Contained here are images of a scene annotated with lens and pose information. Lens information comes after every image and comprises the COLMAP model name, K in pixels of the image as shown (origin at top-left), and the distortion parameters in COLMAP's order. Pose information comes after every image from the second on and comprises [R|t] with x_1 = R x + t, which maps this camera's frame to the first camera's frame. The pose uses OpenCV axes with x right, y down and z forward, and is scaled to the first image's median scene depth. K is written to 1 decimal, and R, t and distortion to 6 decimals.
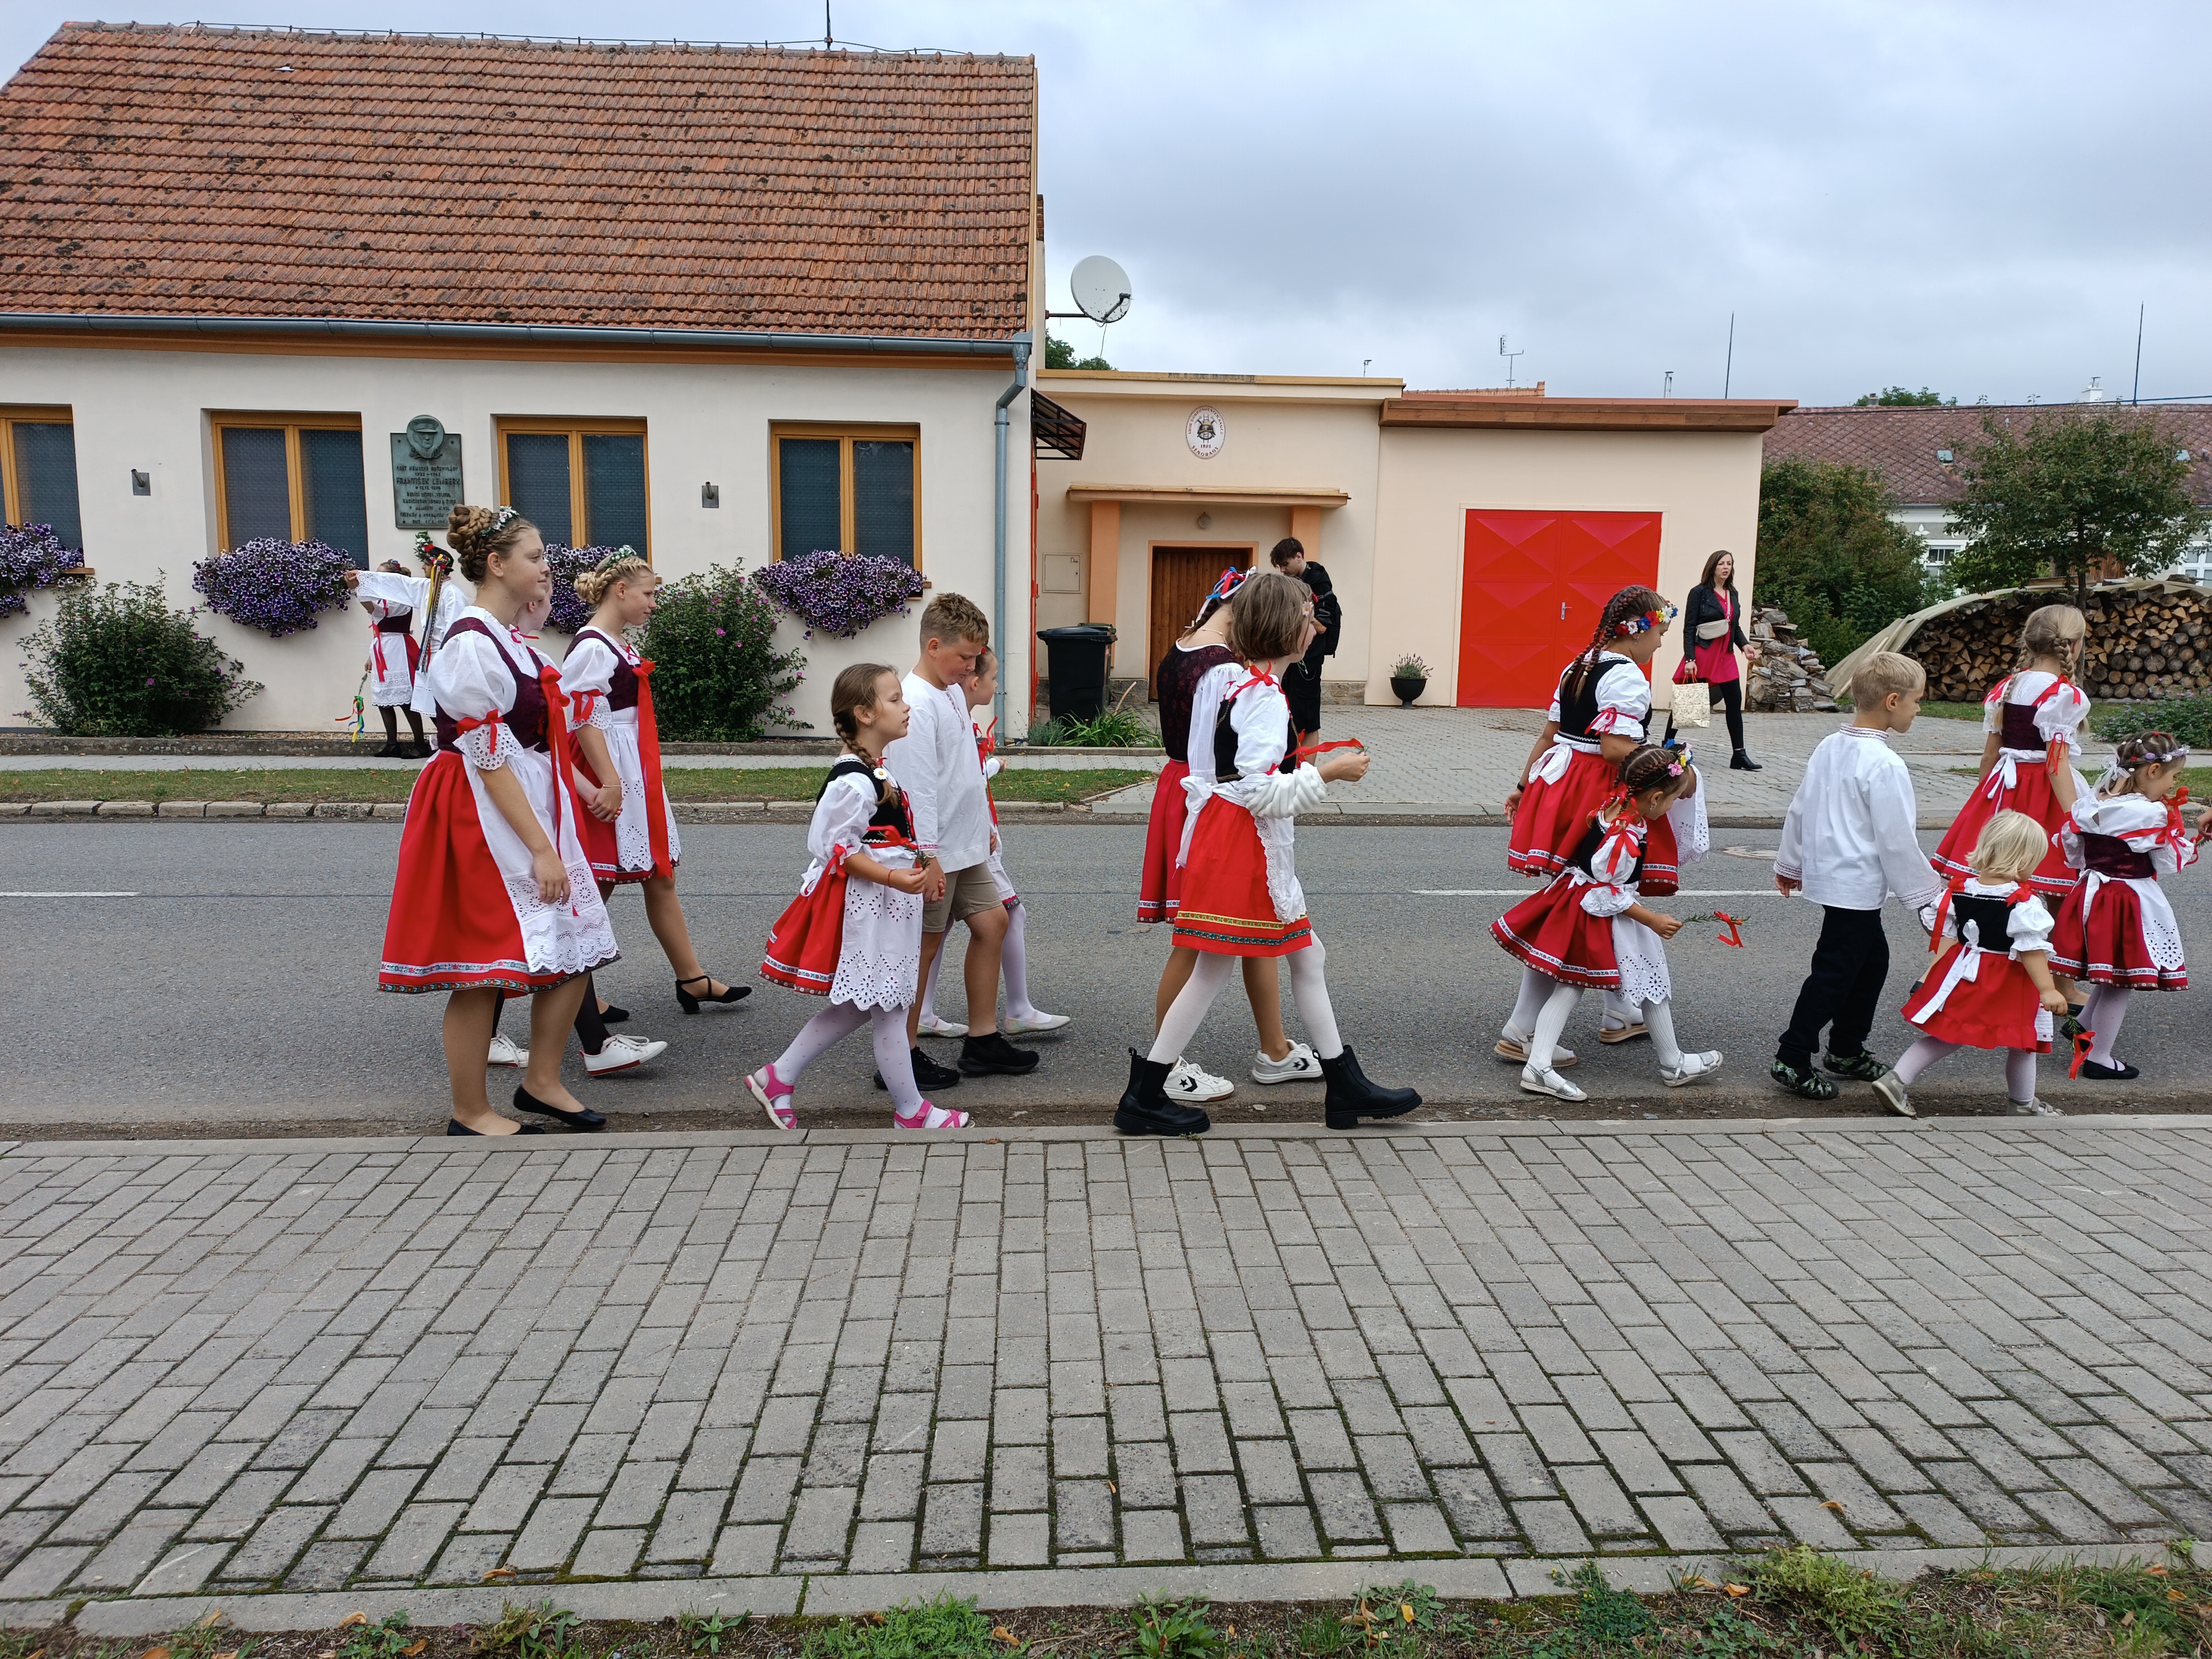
lens RADIAL K [[1554.3, 0, 1110.5], [0, 1554.3, 852.6], [0, 0, 1]] dist [0.022729, -0.020866]
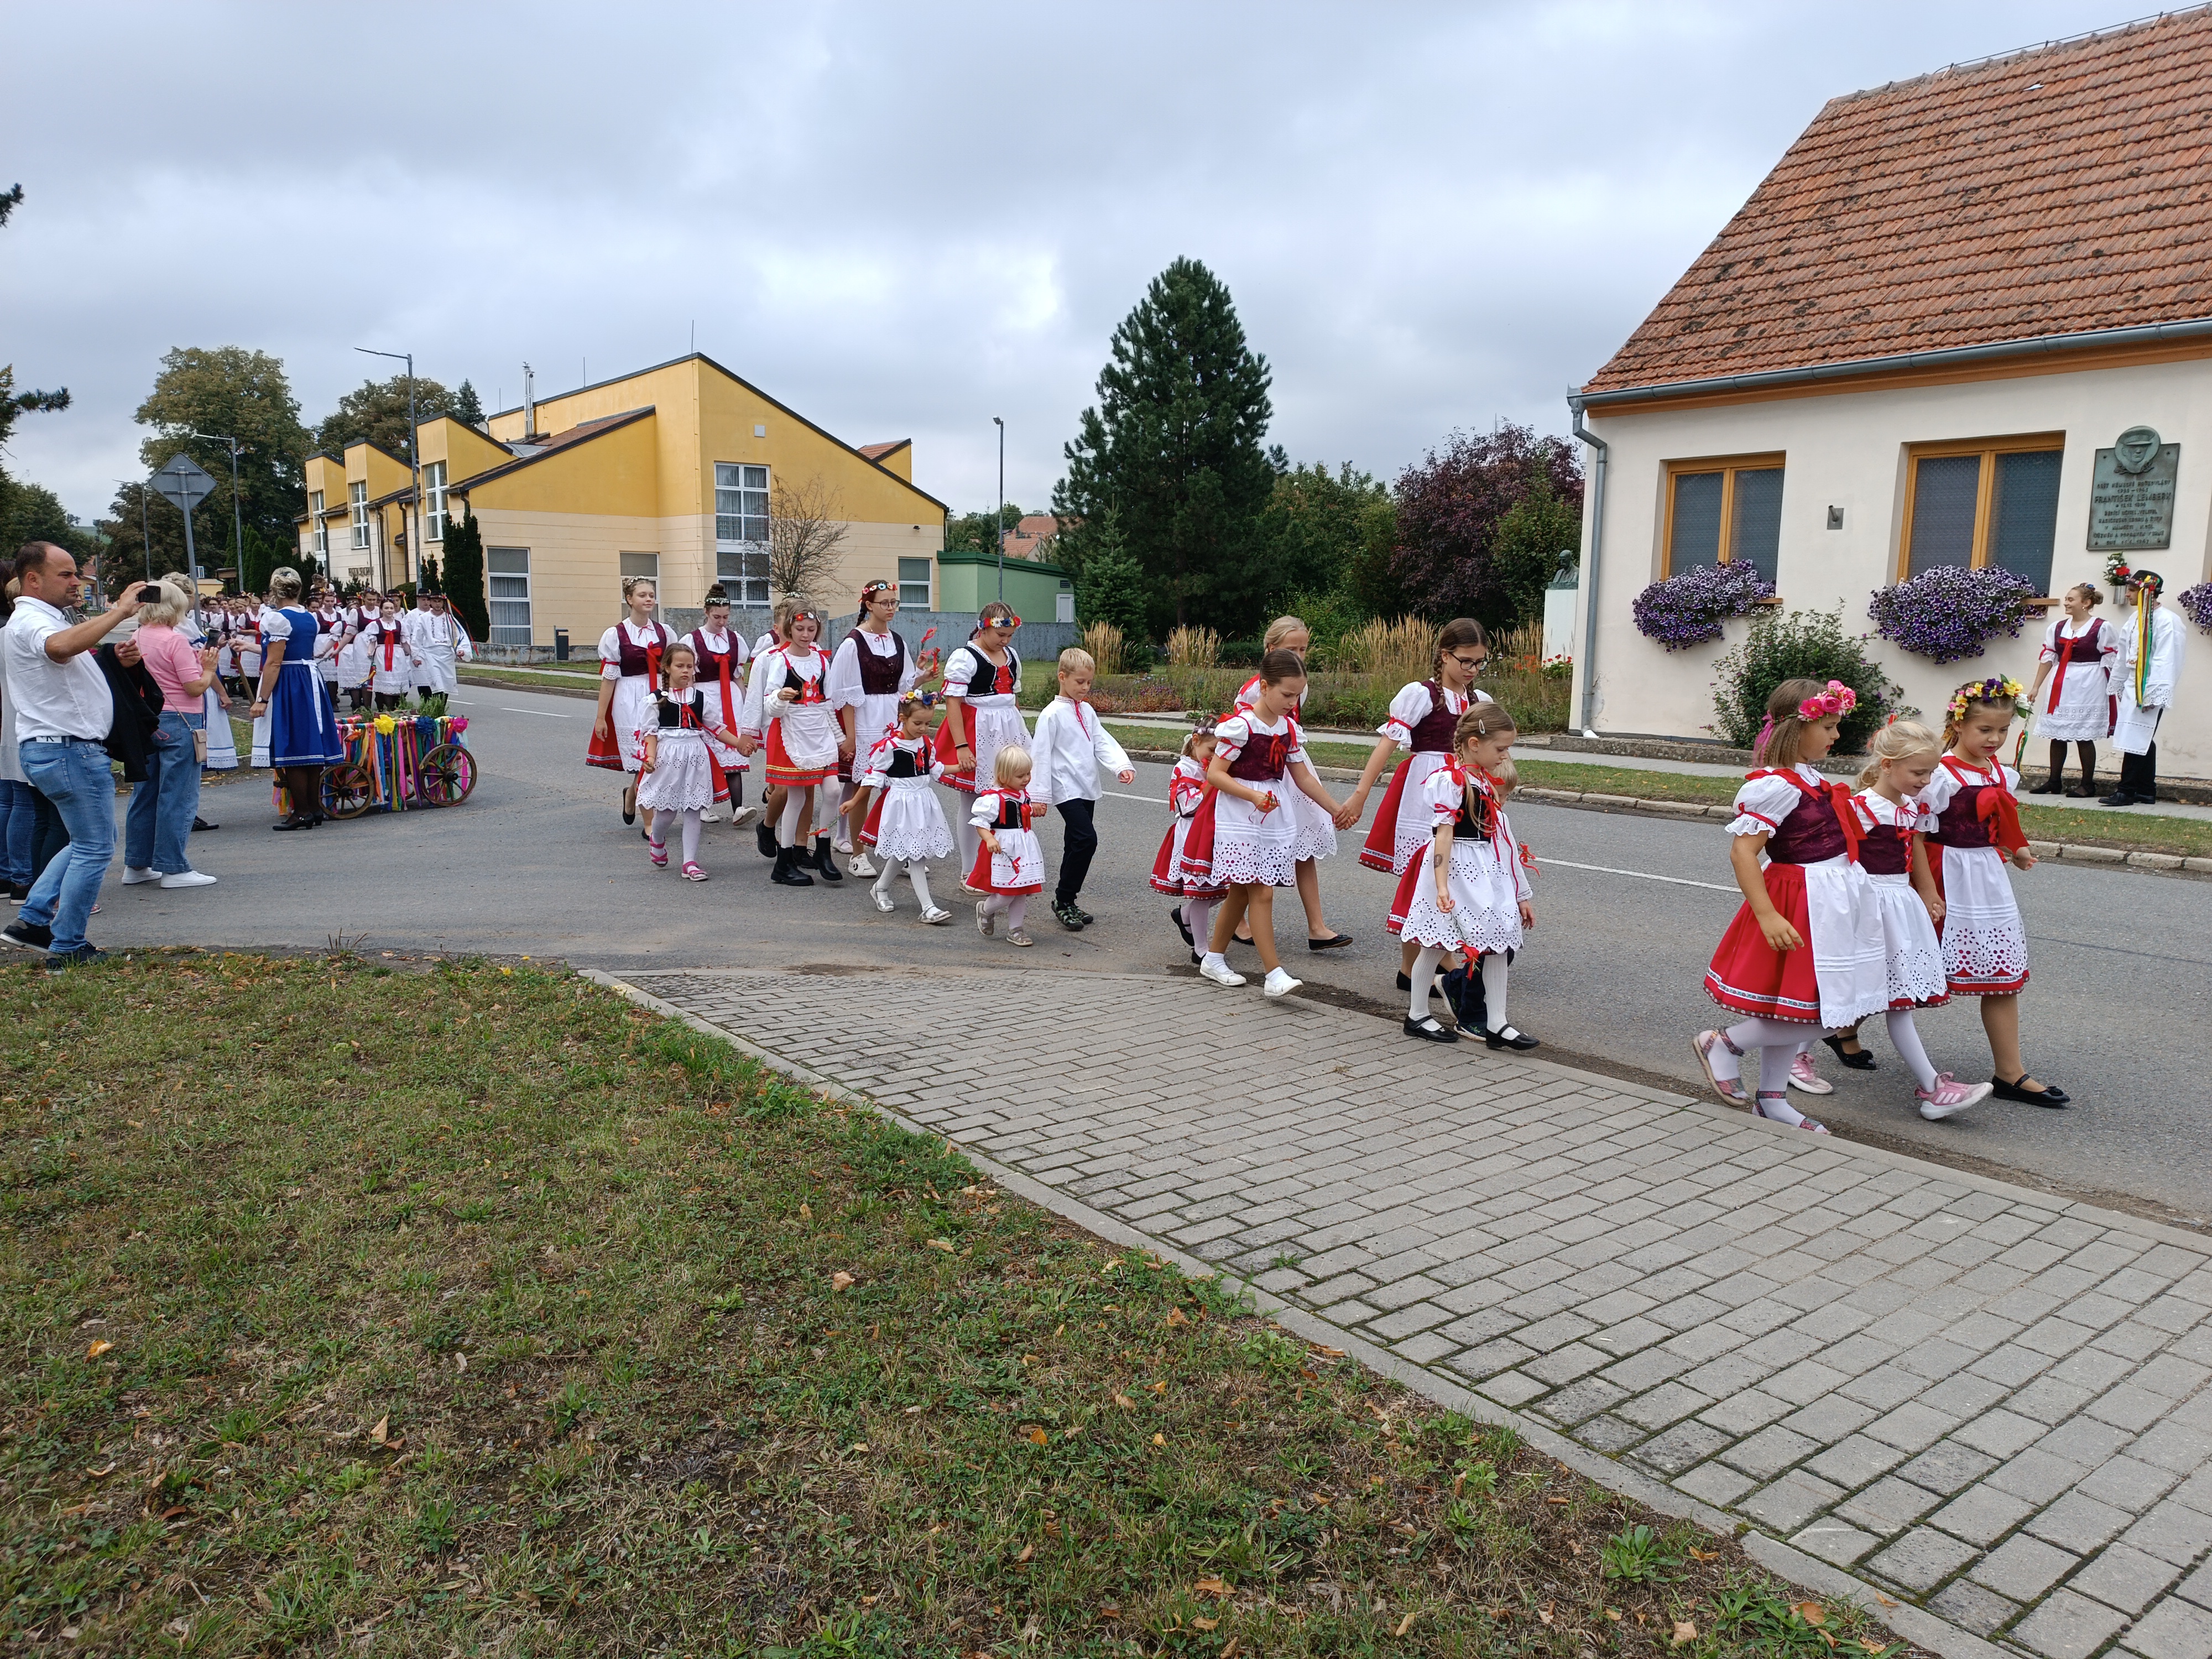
lens RADIAL K [[1554.3, 0, 1112.1], [0, 1554.3, 856.8], [0, 0, 1]] dist [0.022729, -0.020866]
pose [[0.574210, 0.121182, -0.809690, -0.010998], [-0.132577, 0.989695, 0.054103, 0.001069], [0.807902, 0.076280, 0.584359, -0.007404]]
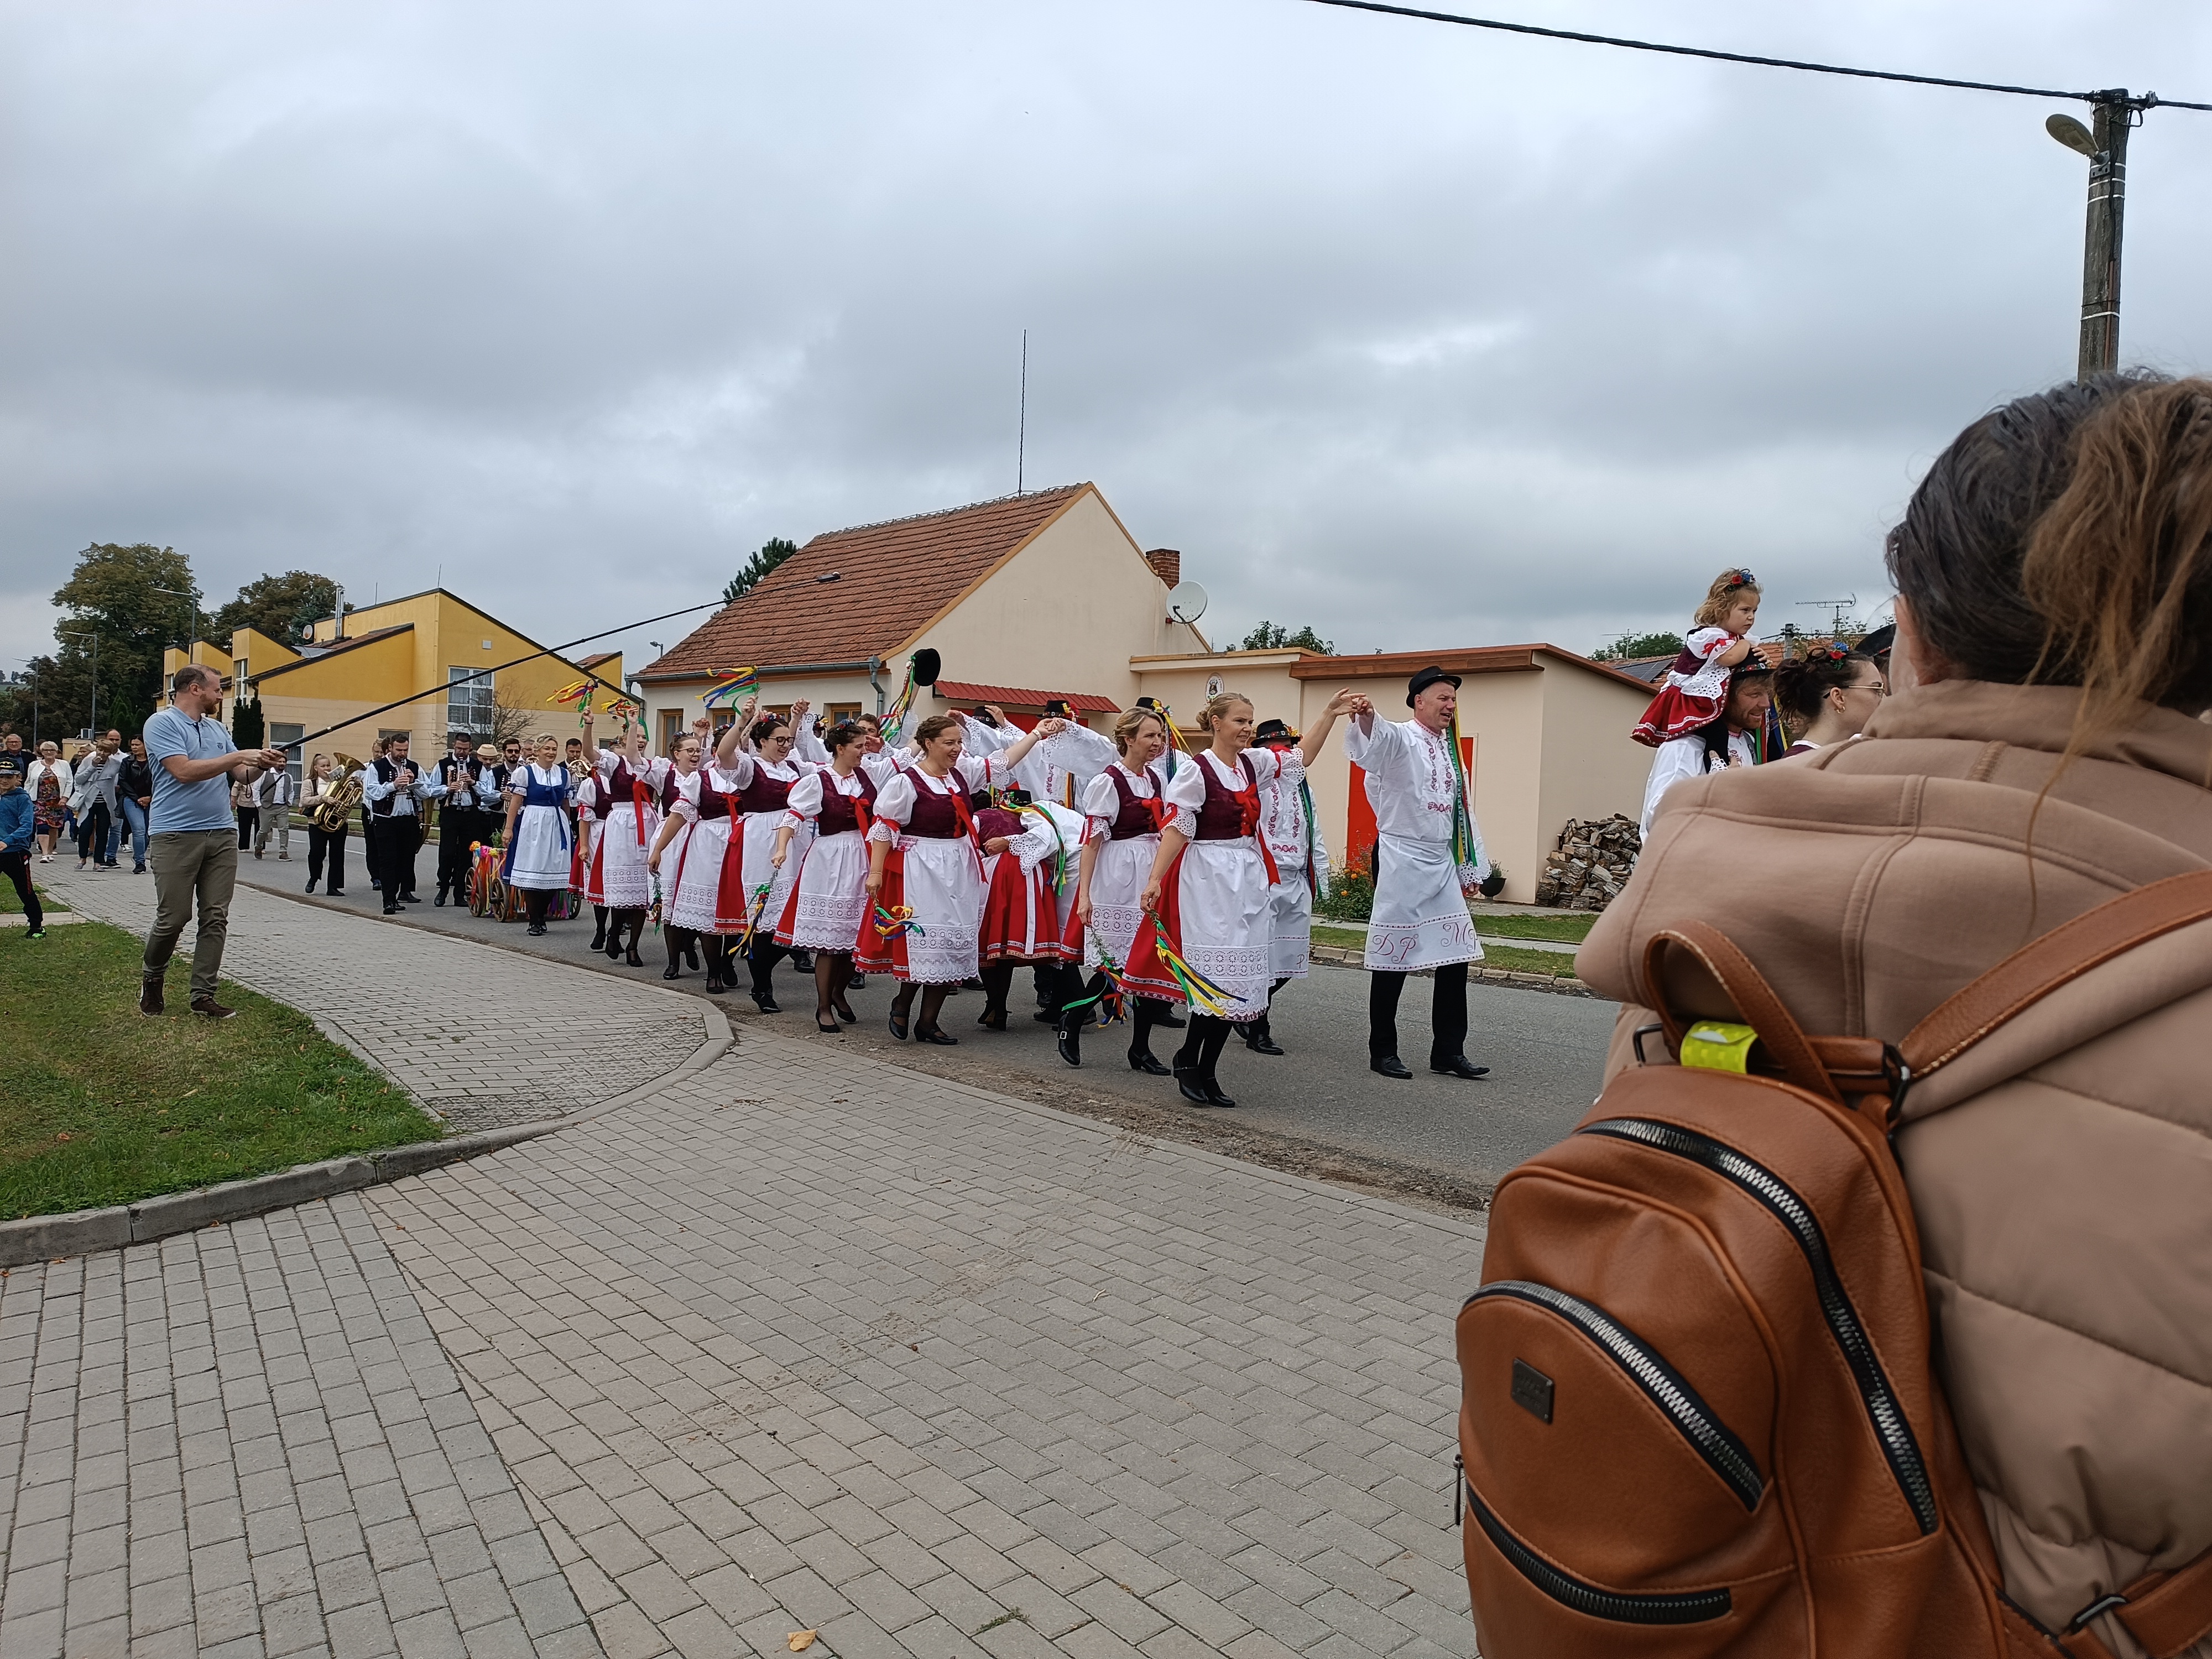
lens RADIAL K [[1461.4, 0, 1107.7], [0, 1461.4, 813.7], [0, 0, 1]] dist [-0.005262, -0.008701]
pose [[0.631958, 0.019991, -0.774744, 0.731451], [-0.146459, 0.984735, -0.094057, -0.000568], [0.761038, 0.172909, 0.625239, 0.043495]]
